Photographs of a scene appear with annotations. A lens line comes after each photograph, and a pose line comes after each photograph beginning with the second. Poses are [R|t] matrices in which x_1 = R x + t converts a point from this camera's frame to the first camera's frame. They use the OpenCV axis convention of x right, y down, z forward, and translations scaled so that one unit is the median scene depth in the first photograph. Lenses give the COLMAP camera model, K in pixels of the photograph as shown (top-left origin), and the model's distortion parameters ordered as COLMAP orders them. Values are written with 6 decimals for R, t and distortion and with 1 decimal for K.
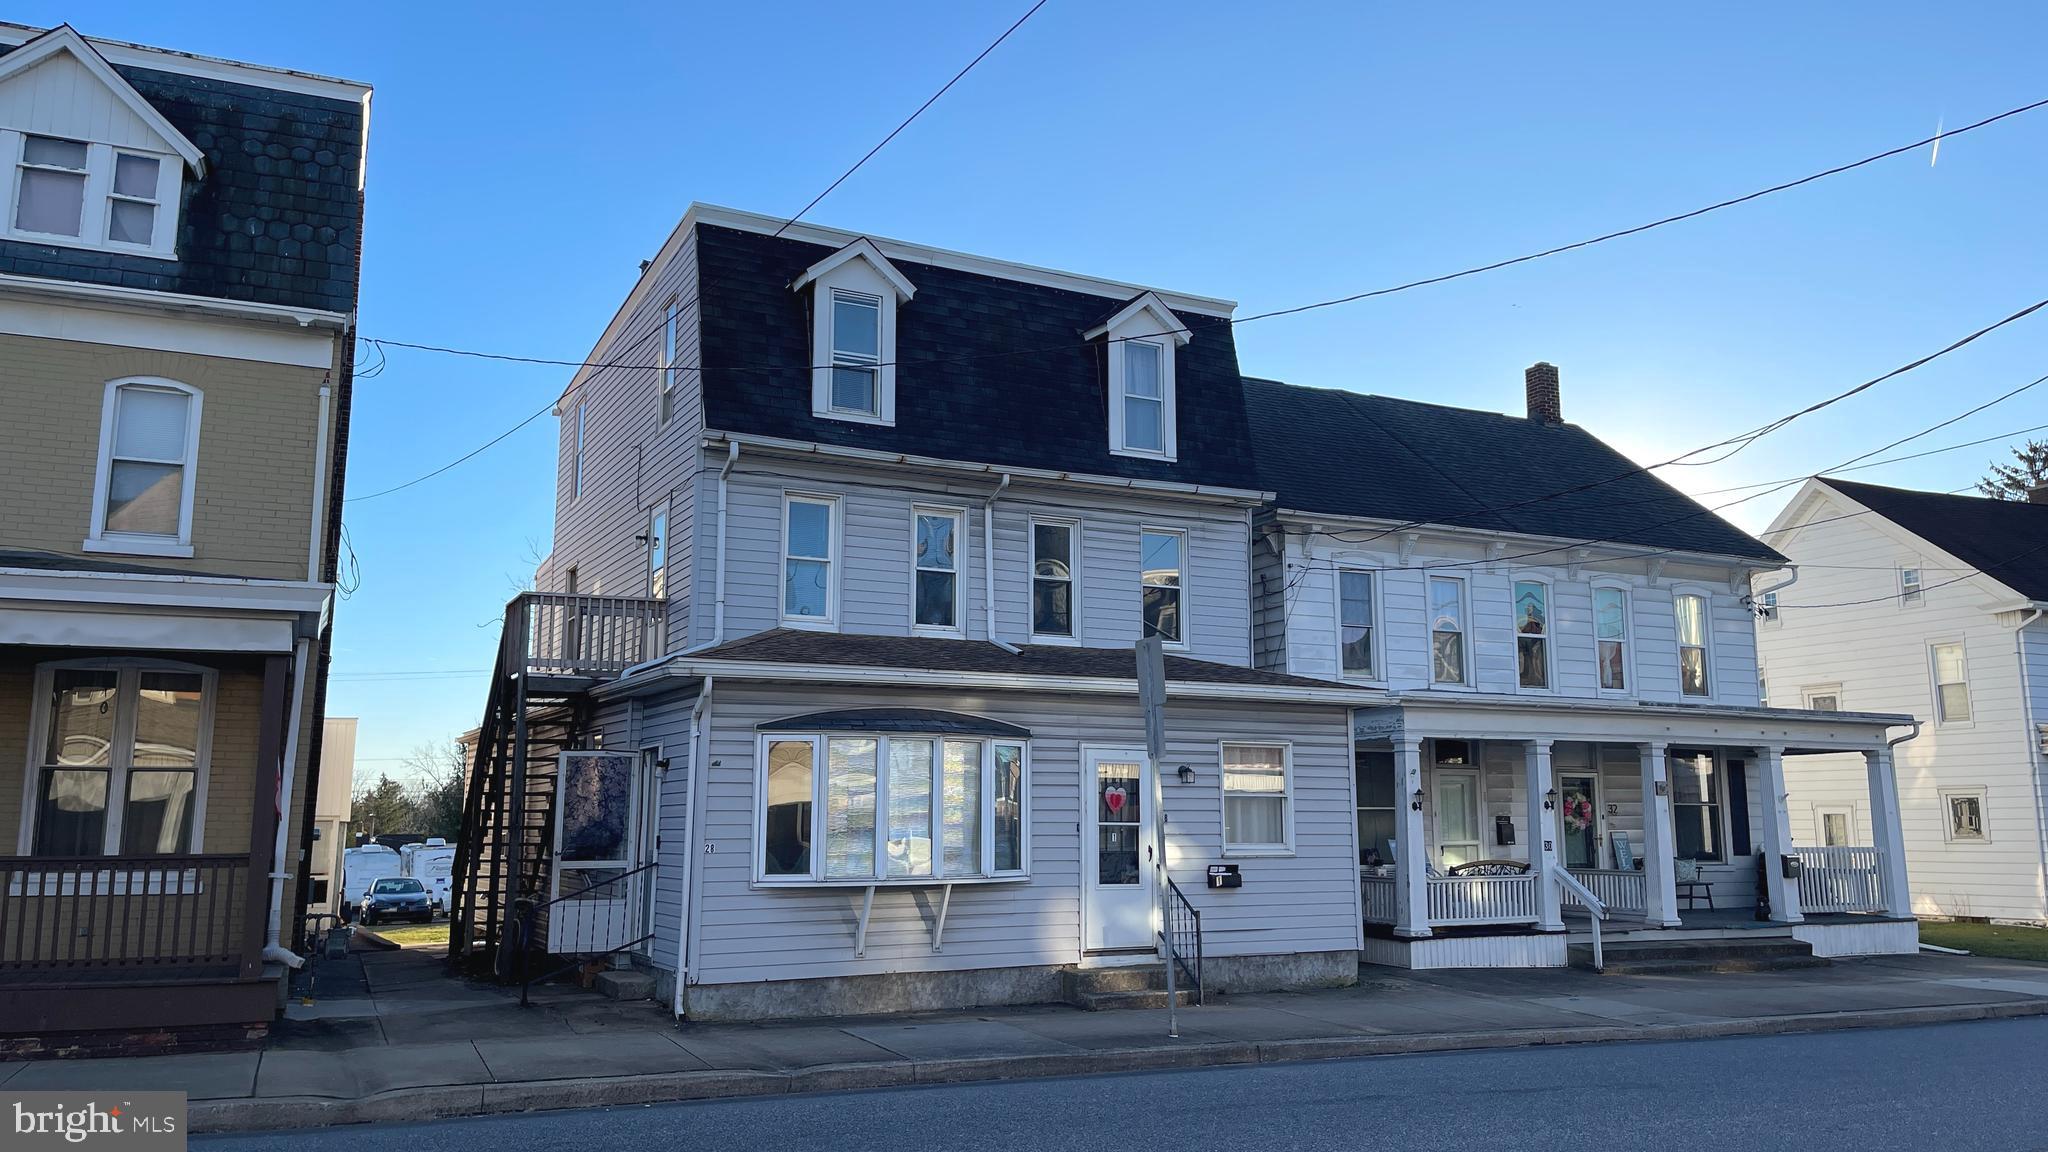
lens RADIAL K [[1652.1, 0, 1022.9], [0, 1652.1, 558.3], [0, 0, 1]] dist [0.035737, -0.008091]
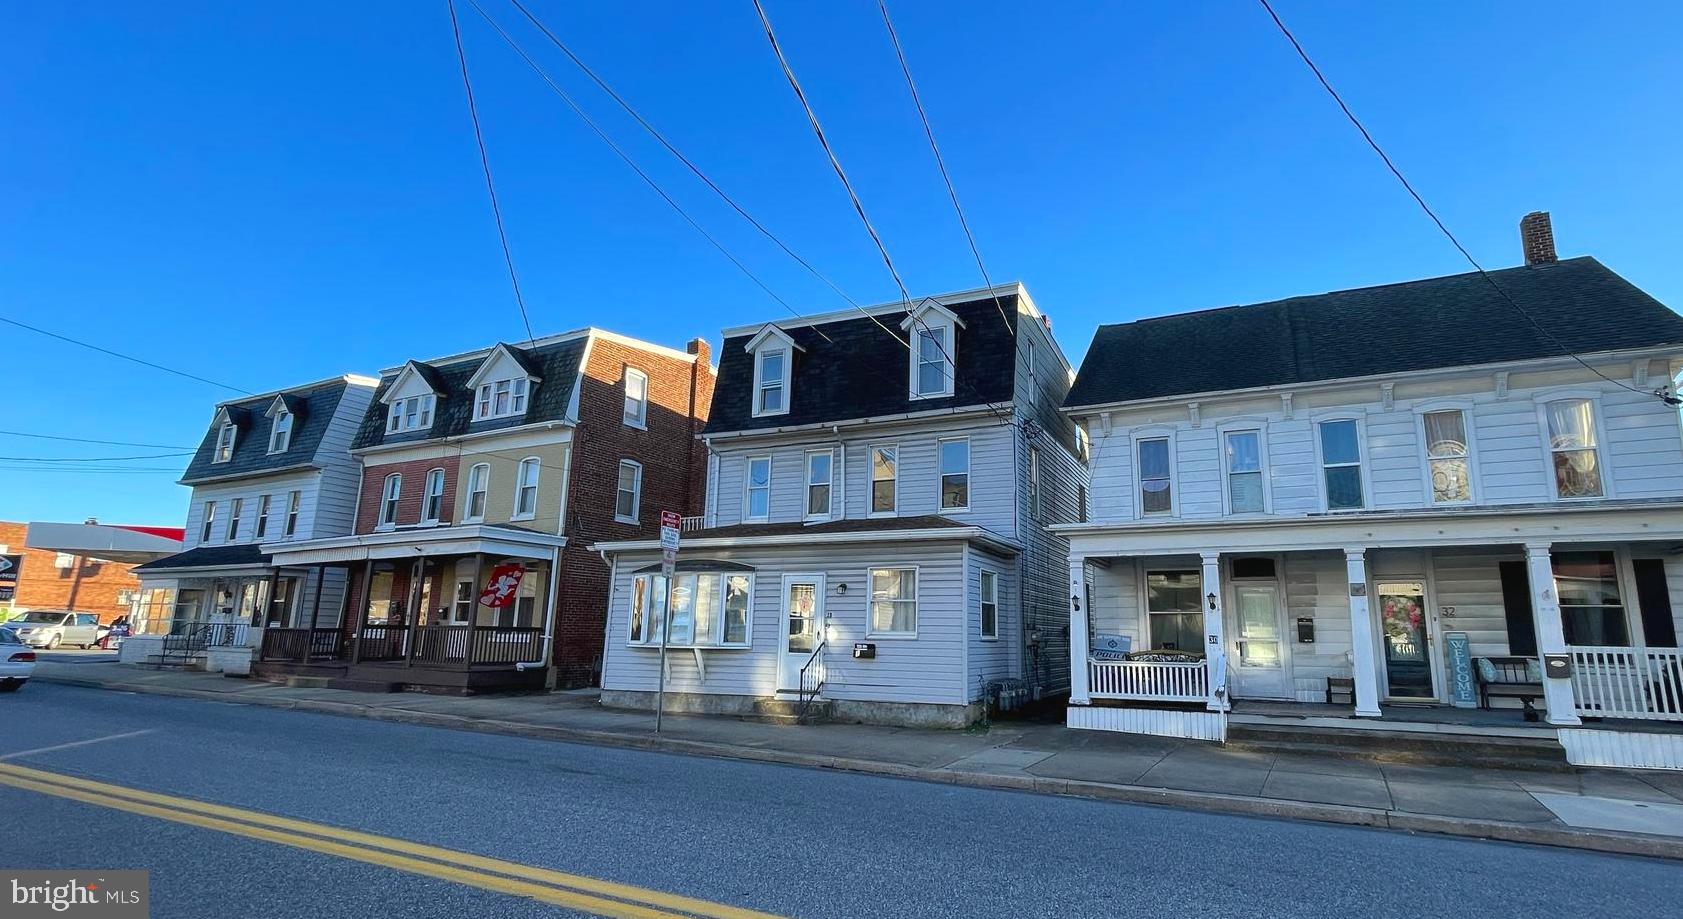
lens RADIAL K [[851.4, 0, 849.1], [0, 851.4, 457.3], [0, 0, 1]] dist [-0.003181, -0.001140]
pose [[0.592496, -0.153827, -0.790751, 0.771617], [0.113101, 0.987761, -0.107407, 0.089134], [0.797595, -0.025796, 0.602642, 0.472926]]
